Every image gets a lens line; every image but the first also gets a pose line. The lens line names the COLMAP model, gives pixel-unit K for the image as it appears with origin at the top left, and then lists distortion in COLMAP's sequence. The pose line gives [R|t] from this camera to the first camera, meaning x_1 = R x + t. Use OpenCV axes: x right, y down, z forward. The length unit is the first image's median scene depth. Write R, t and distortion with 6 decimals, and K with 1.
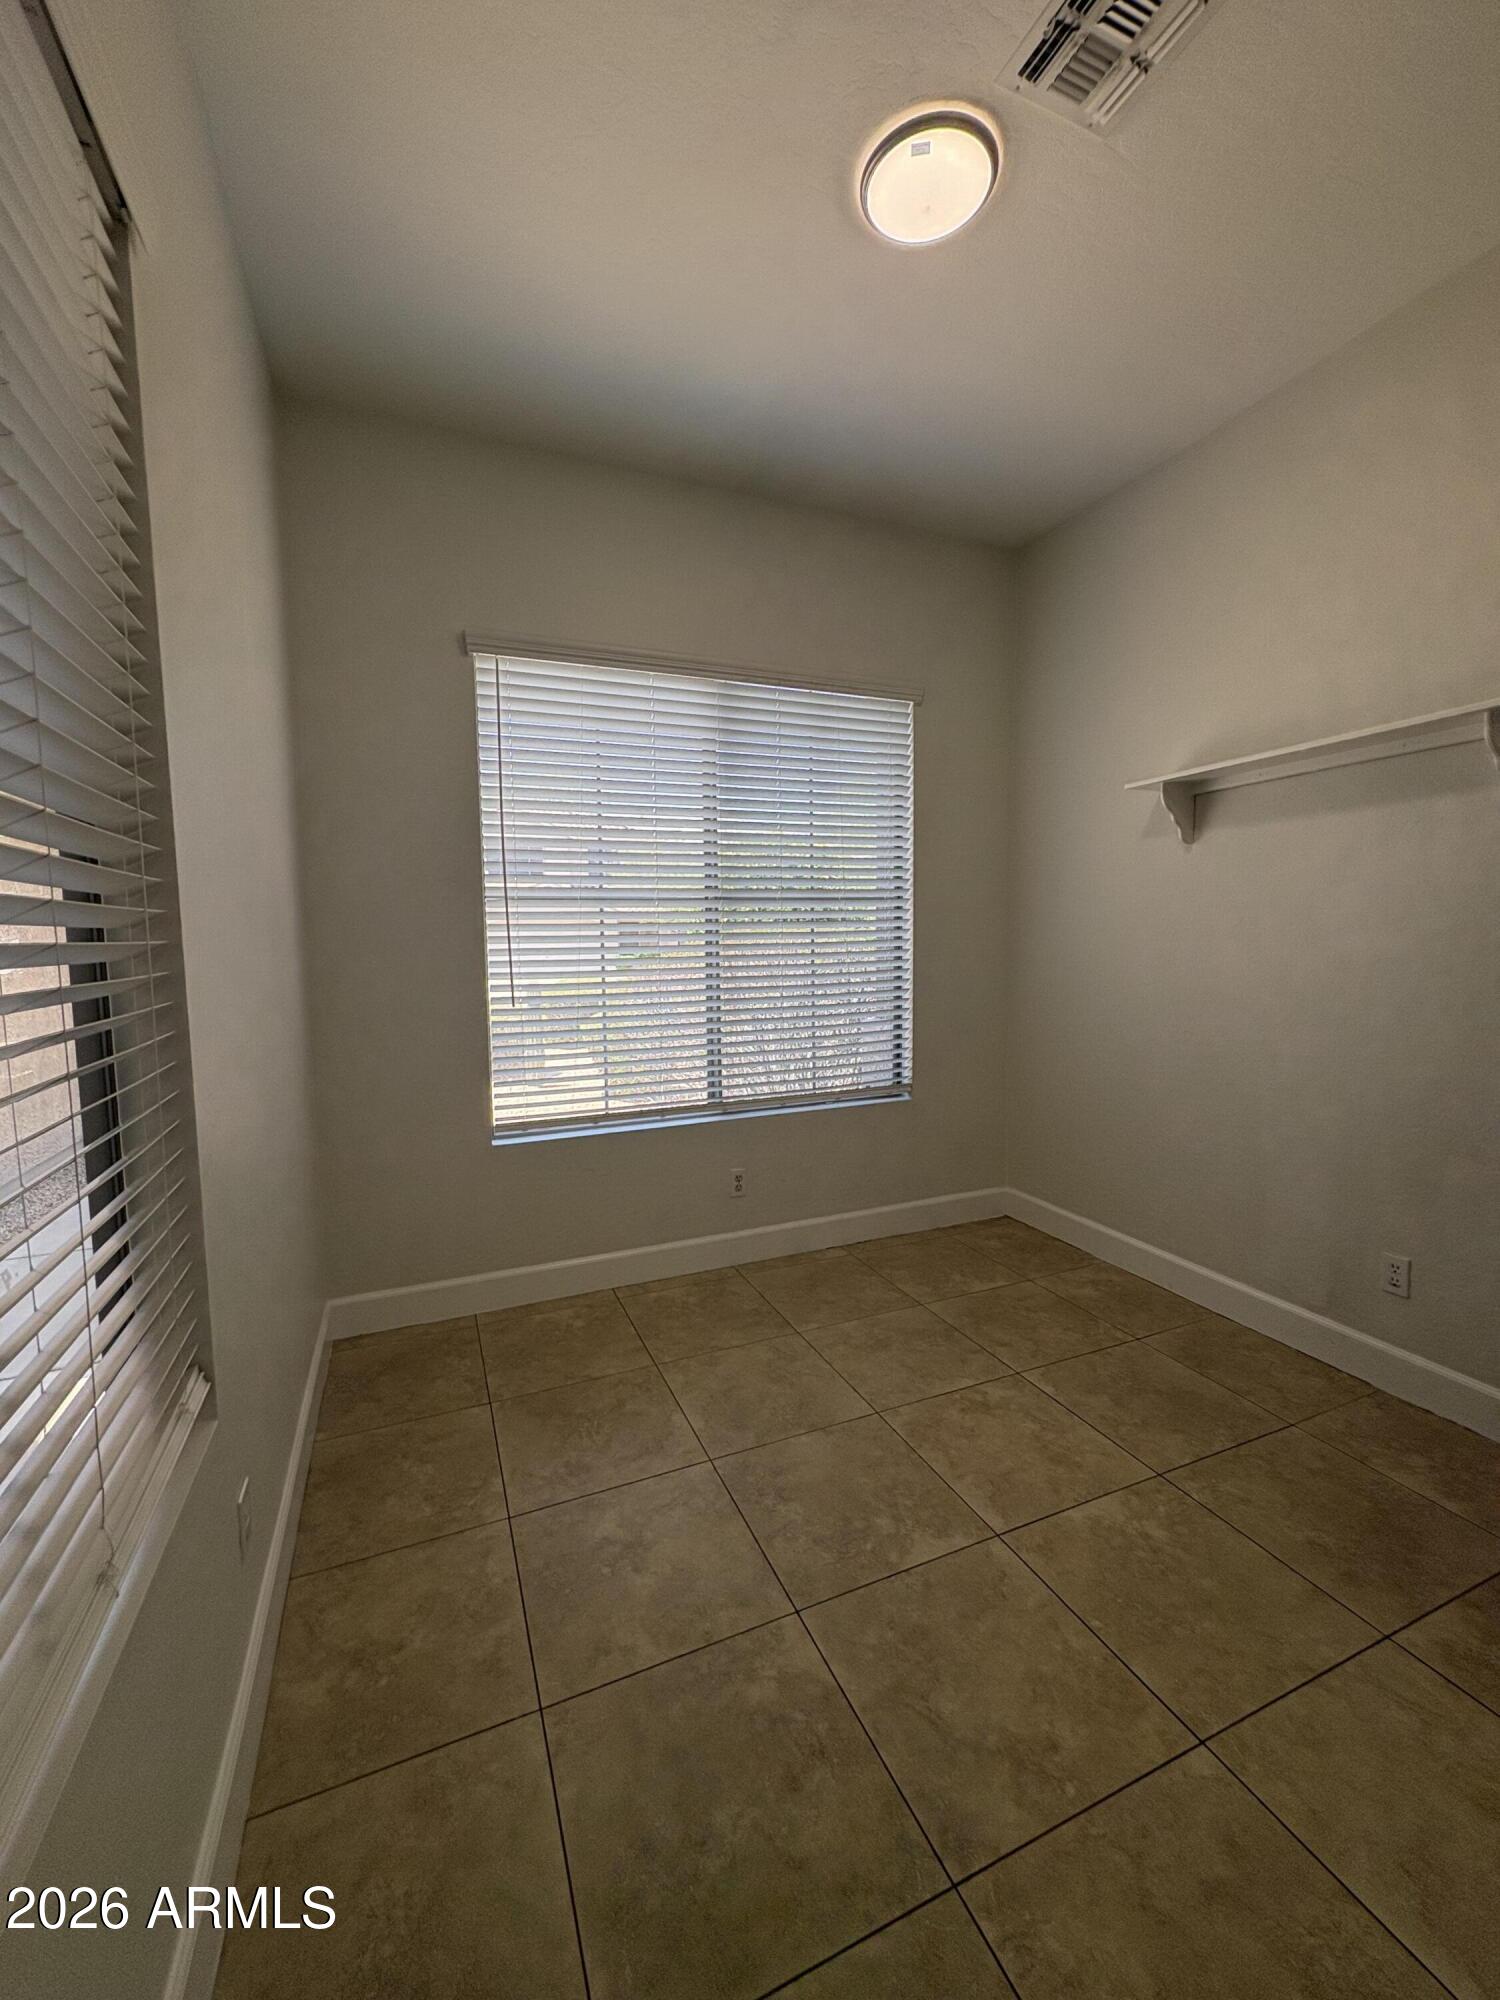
lens RADIAL K [[792.0, 0, 750.0], [0, 792.0, 1000.0], [0, 0, 1]] dist [-0.000654, 0.000007]
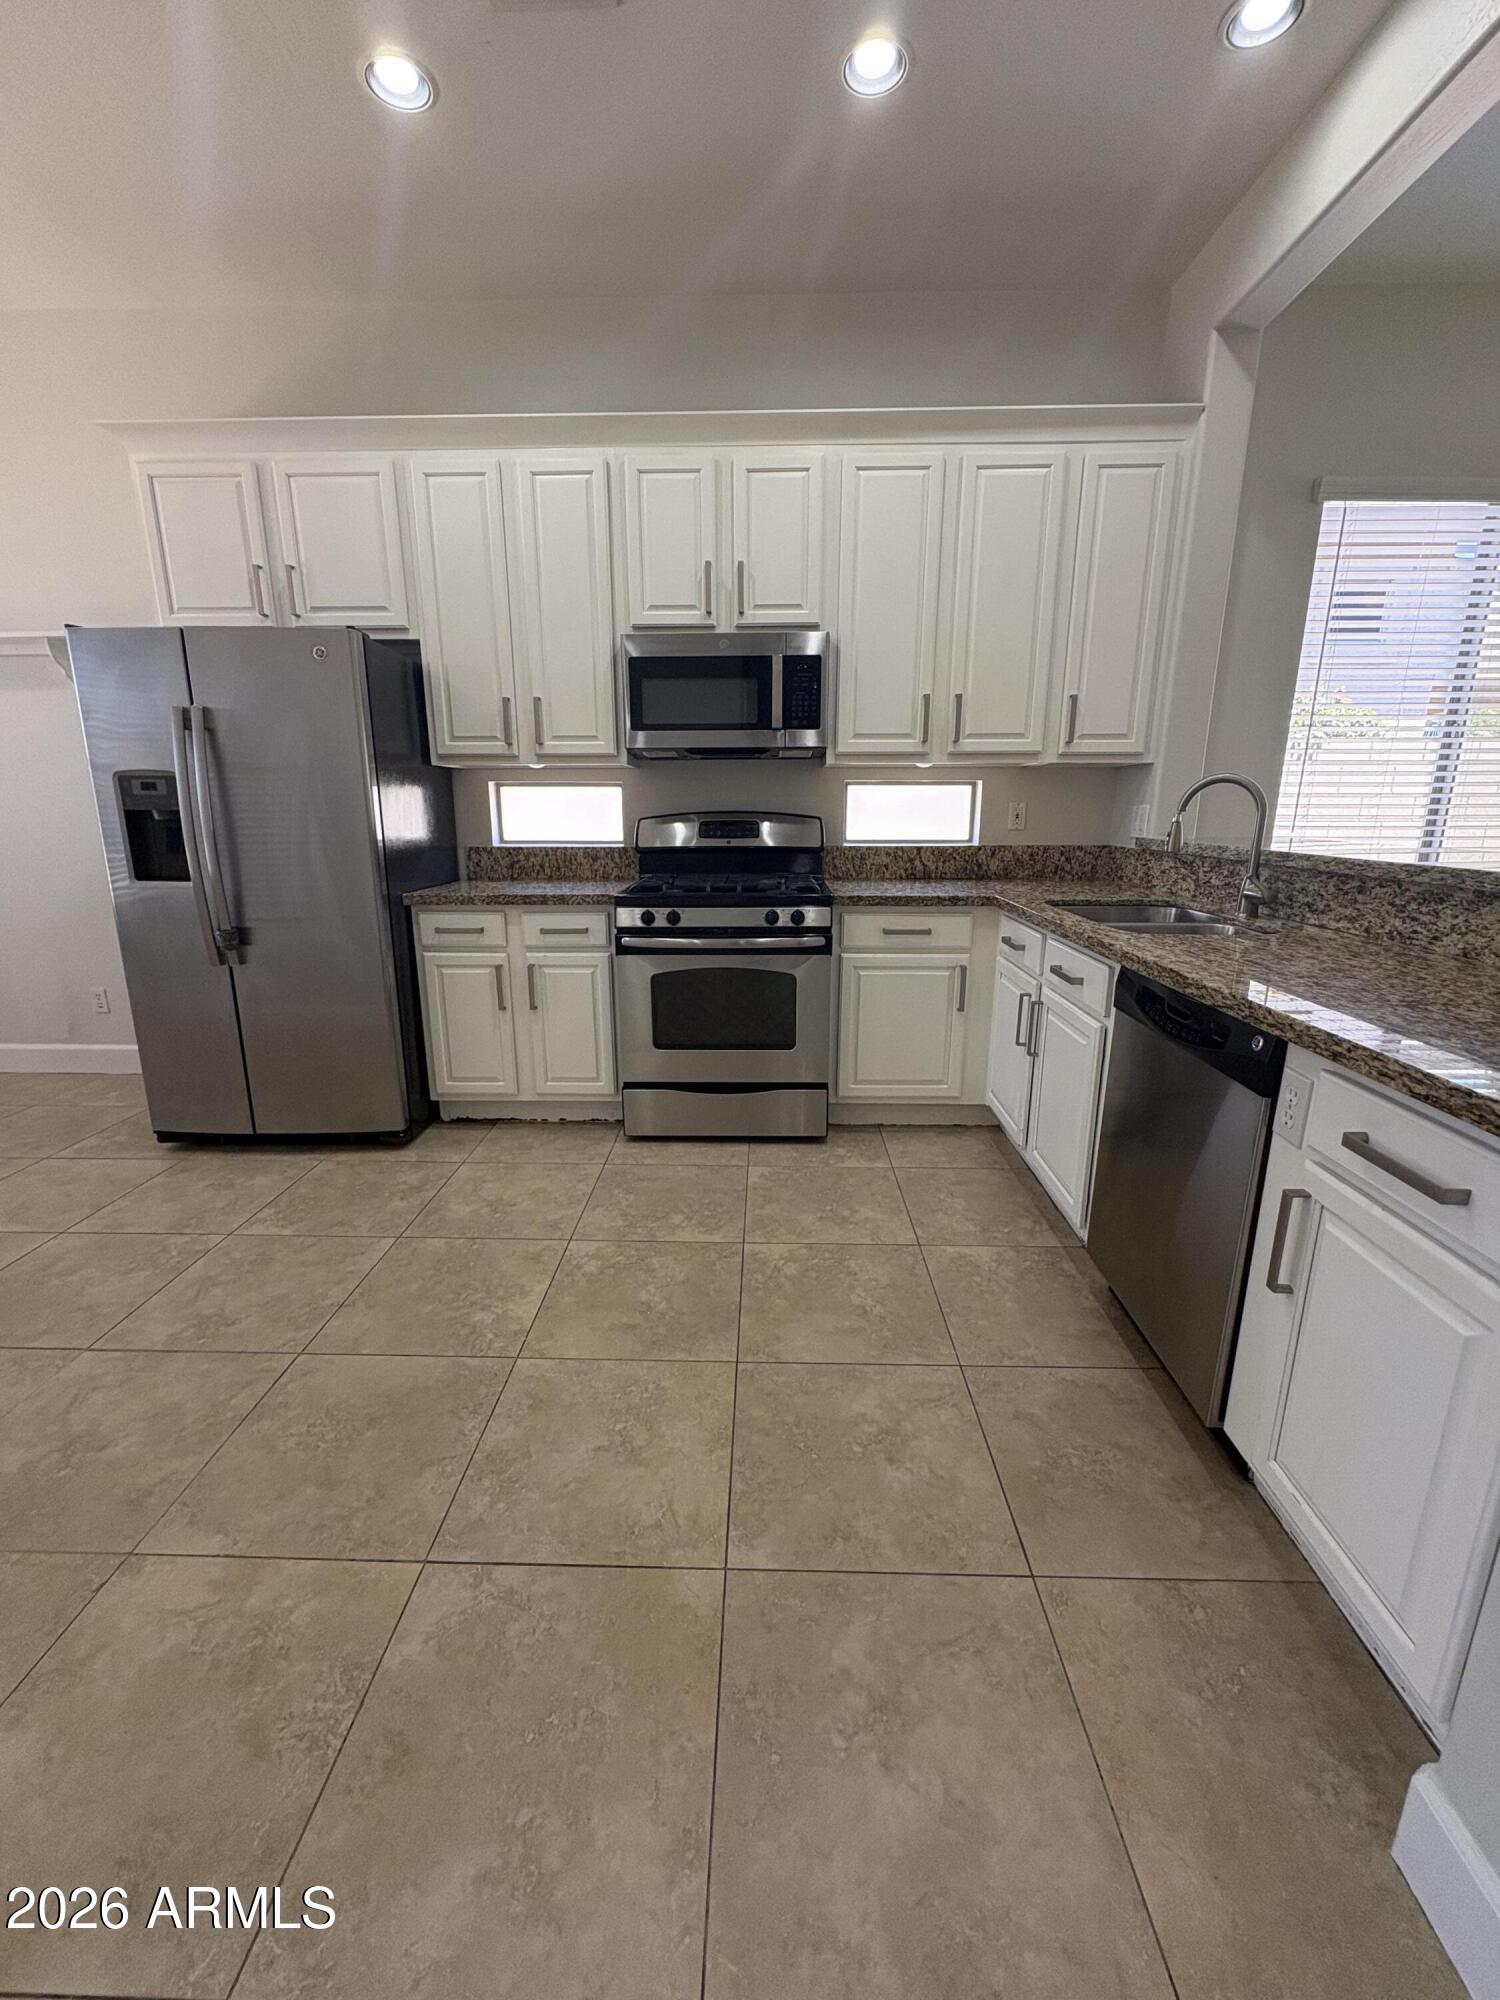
lens RADIAL K [[792.0, 0, 750.0], [0, 792.0, 1000.0], [0, 0, 1]] dist [-0.000654, 0.000007]
pose [[0.412741, -0.206127, 0.887219, -0.095980], [0.075953, 0.978453, 0.191990, 0.213529], [-0.907676, -0.011855, 0.419503, -1.335930]]
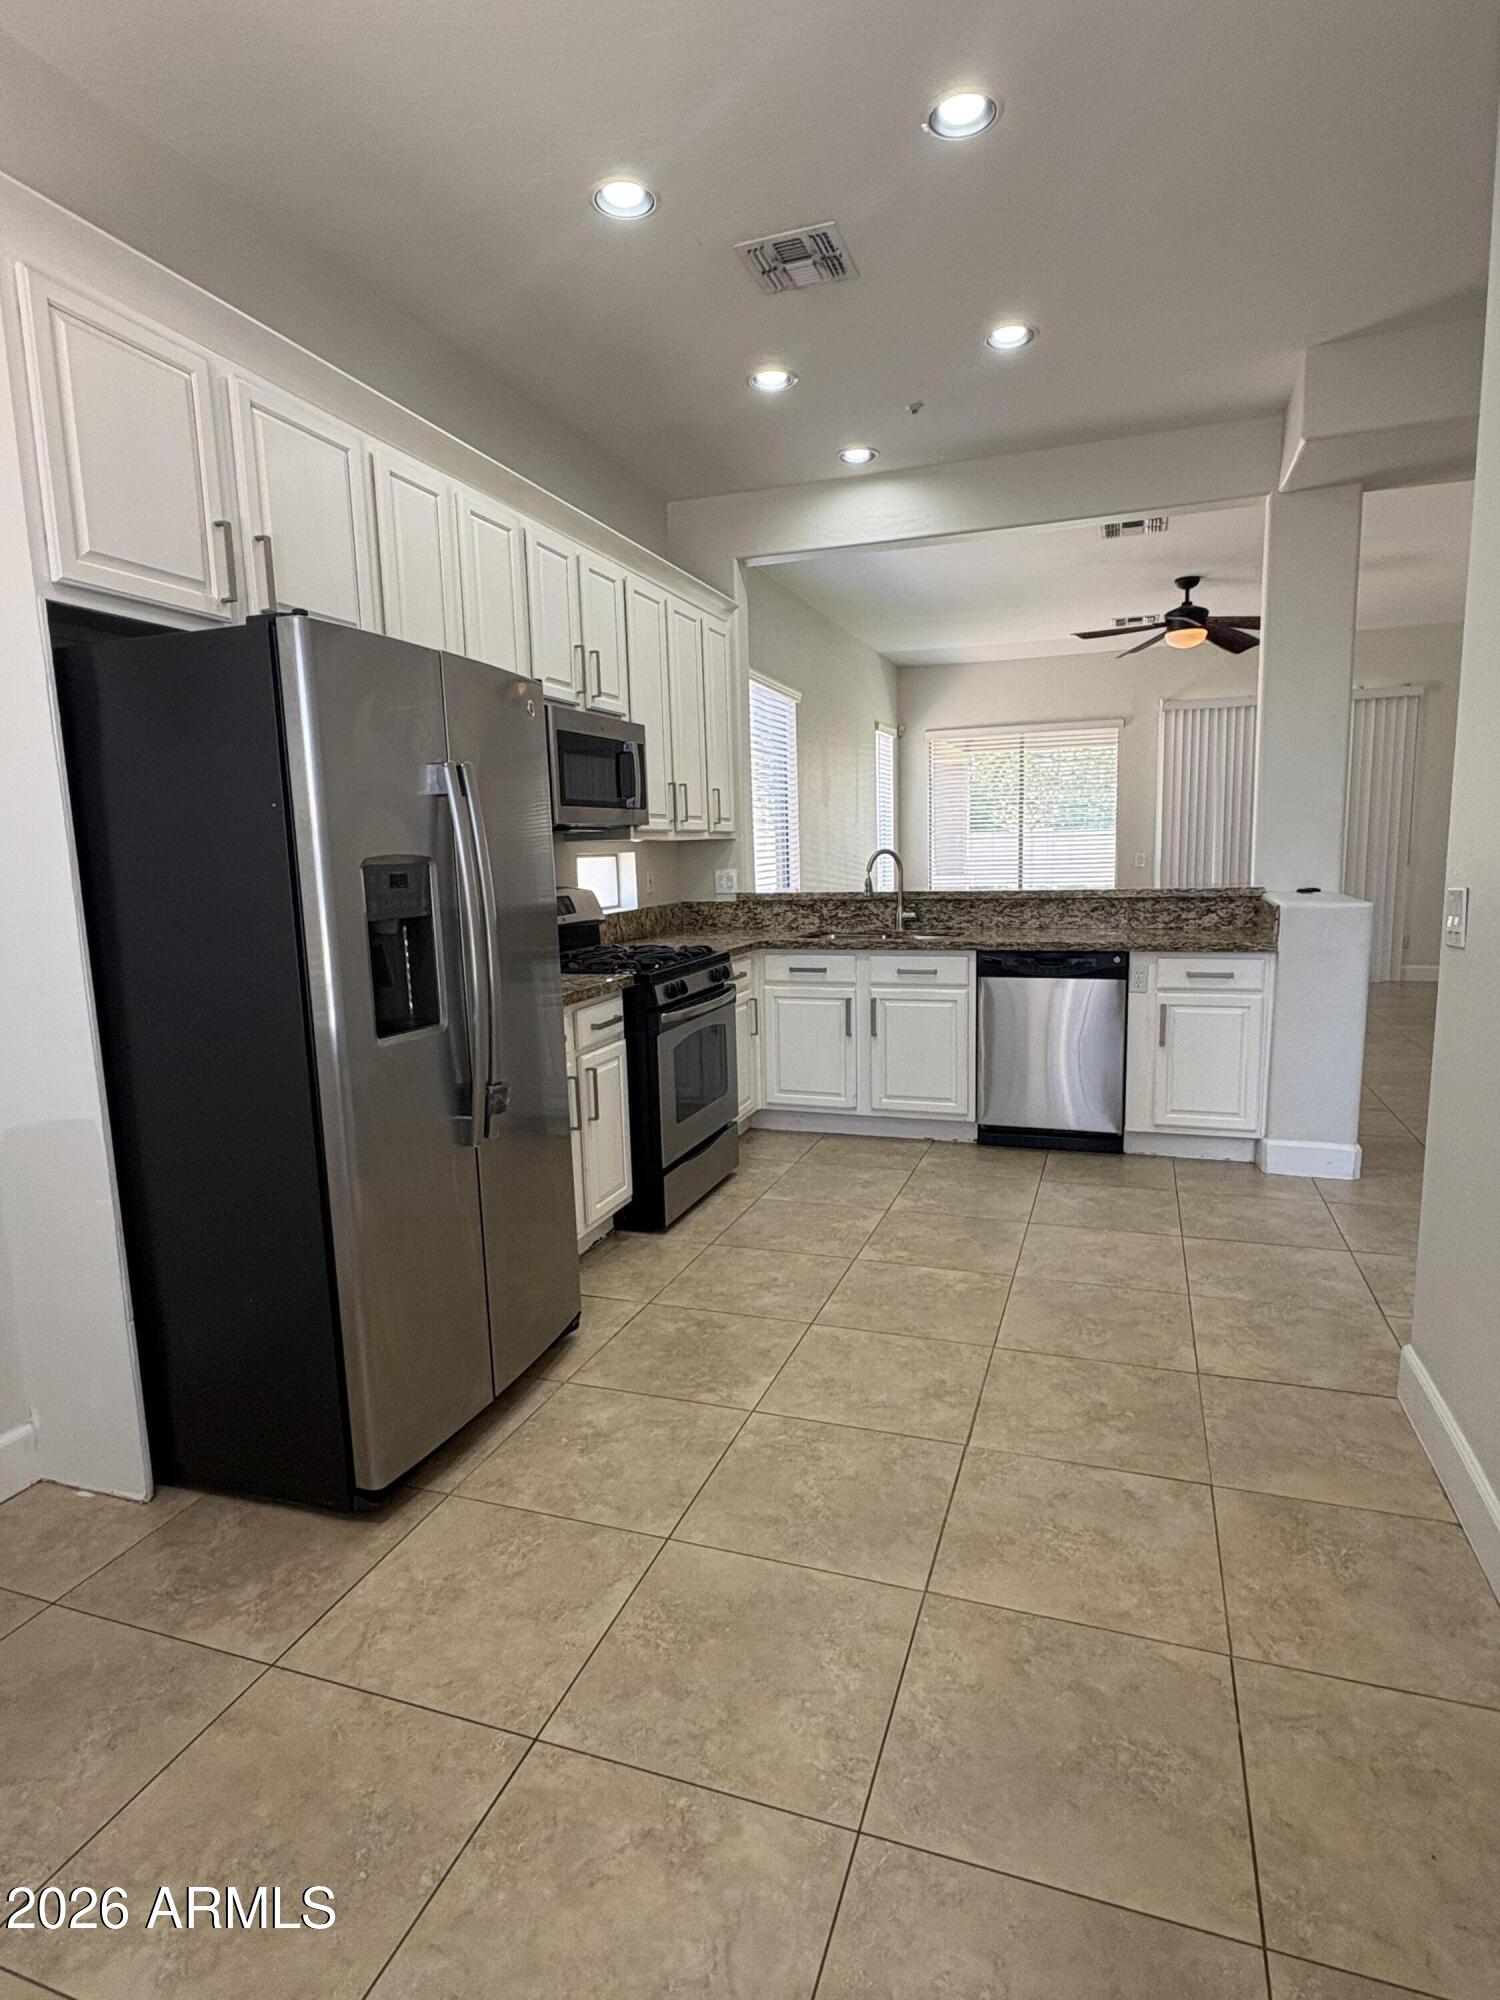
lens RADIAL K [[1067.6, 0, 750.0], [0, 1067.6, 1000.0], [0, 0, 1]] dist [-0.001539, -0.000243]
pose [[-0.733190, -0.064342, 0.676973, -0.348096], [0.095696, 0.975845, 0.196391, -0.098456], [-0.673256, 0.208776, -0.709323, 1.376543]]
